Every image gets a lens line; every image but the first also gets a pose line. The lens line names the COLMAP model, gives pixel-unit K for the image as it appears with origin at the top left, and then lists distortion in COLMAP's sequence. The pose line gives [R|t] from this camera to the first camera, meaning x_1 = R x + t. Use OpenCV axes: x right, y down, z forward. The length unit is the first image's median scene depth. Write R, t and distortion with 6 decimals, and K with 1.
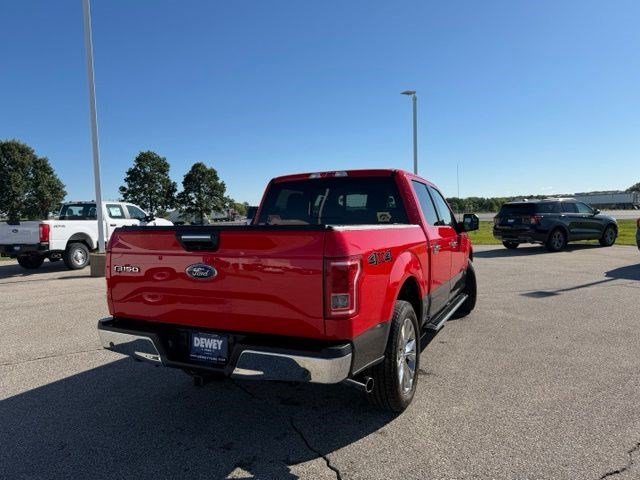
lens RADIAL K [[445.6, 0, 319.9], [0, 445.6, 235.0], [0, 0, 1]] dist [0.047849, -0.062231]
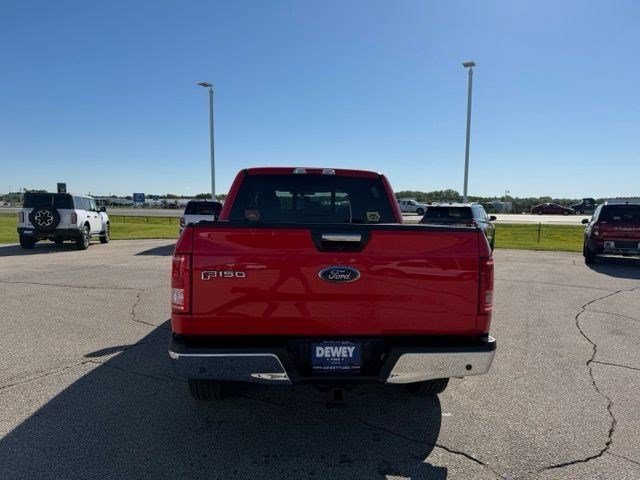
lens RADIAL K [[445.6, 0, 315.7], [0, 445.6, 241.0], [0, 0, 1]] dist [0.047849, -0.062231]
pose [[0.861993, 0.001103, 0.506919, -0.466963], [-0.013349, 0.999700, 0.020525, -0.002317], [-0.506745, -0.024459, 0.861749, 0.147757]]
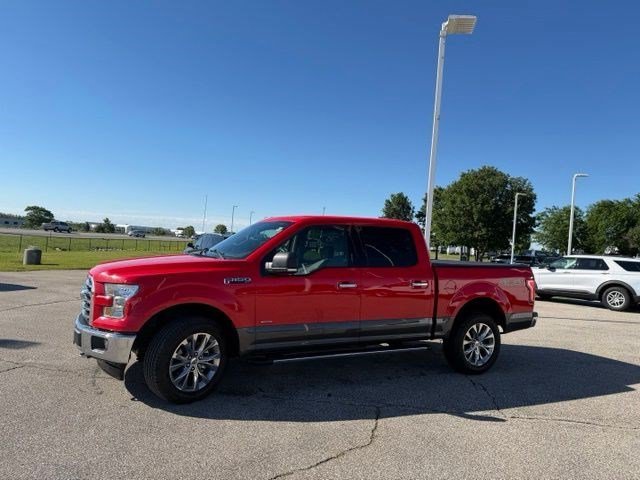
lens RADIAL K [[444.7, 0, 313.9], [0, 444.7, 239.8], [0, 0, 1]] dist [0.038320, -0.047482]
pose [[-0.785343, -0.015338, 0.618871, -0.660272], [-0.014945, 0.999871, 0.005816, -0.095720], [-0.618880, -0.004681, -0.785471, 2.233487]]
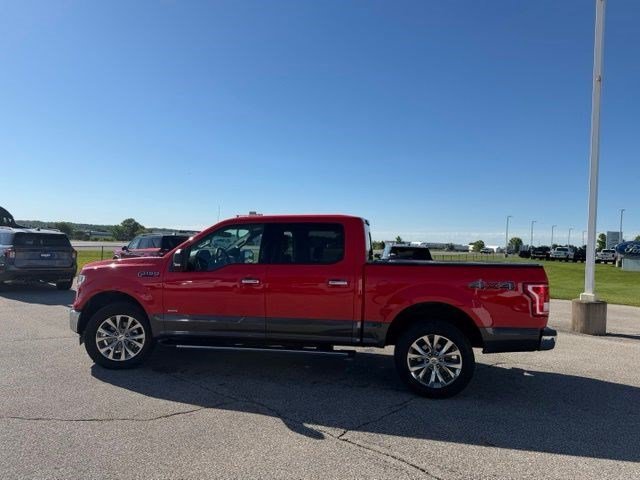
lens RADIAL K [[445.6, 0, 314.1], [0, 445.6, 241.0], [0, 0, 1]] dist [0.047849, -0.062231]
pose [[-0.262533, 0.028089, 0.964514, -1.173418], [0.012554, 0.999591, -0.025693, -0.049756], [-0.964841, 0.005364, -0.262778, 1.473255]]
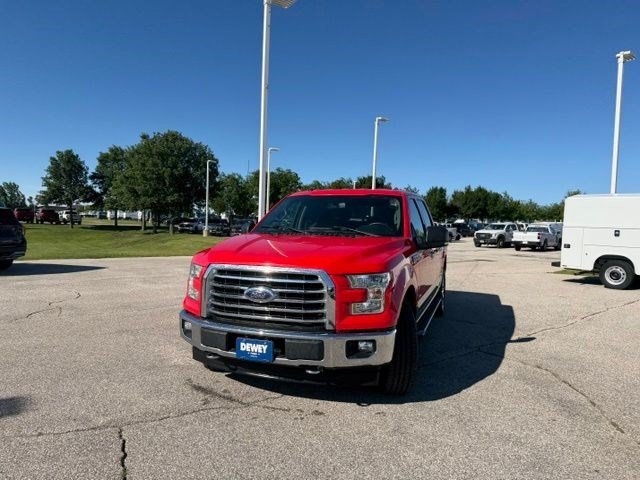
lens RADIAL K [[444.7, 0, 315.7], [0, 444.7, 245.0], [0, 0, 1]] dist [0.038320, -0.047482]
pose [[-0.996027, -0.000269, -0.089048, 0.358098], [-0.008304, 0.995919, 0.089870, -0.108046], [0.088661, 0.090253, -0.991965, 2.488947]]
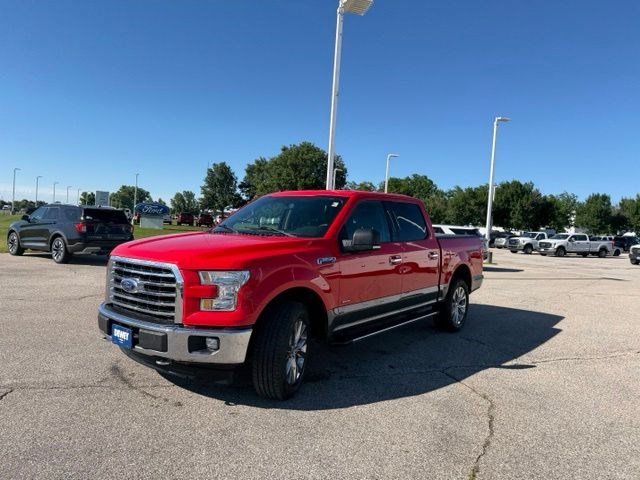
lens RADIAL K [[444.7, 0, 315.2], [0, 444.7, 241.5], [0, 0, 1]] dist [0.038320, -0.047482]
pose [[-0.972391, -0.034090, 0.230852, -0.117923], [-0.018629, 0.997455, 0.068827, -0.097975], [-0.232611, 0.062626, -0.970551, 2.448302]]
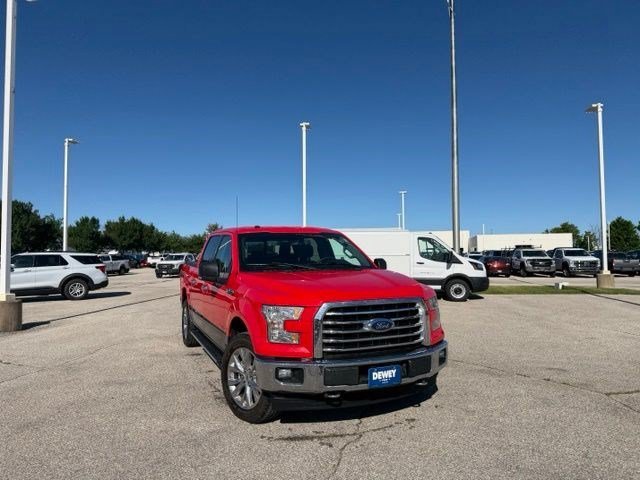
lens RADIAL K [[444.7, 0, 309.9], [0, 444.7, 246.0], [0, 0, 1]] dist [0.038320, -0.047482]
pose [[-0.654255, 0.006633, -0.756245, 1.094695], [-0.009241, 0.999817, 0.016764, -0.118486], [0.756217, 0.017957, -0.654074, 2.191003]]
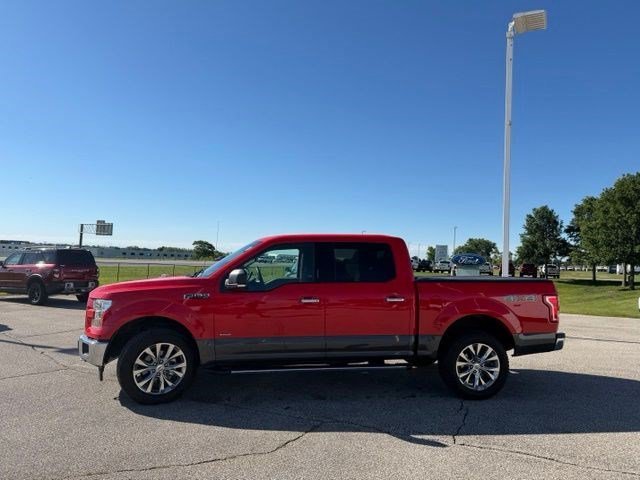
lens RADIAL K [[445.6, 0, 315.4], [0, 445.6, 238.4], [0, 0, 1]] dist [0.047849, -0.062231]
pose [[-0.556886, 0.053921, 0.828837, -0.995887], [0.018360, 0.998446, -0.052619, -0.076788], [-0.830386, -0.014085, -0.557010, 1.945592]]
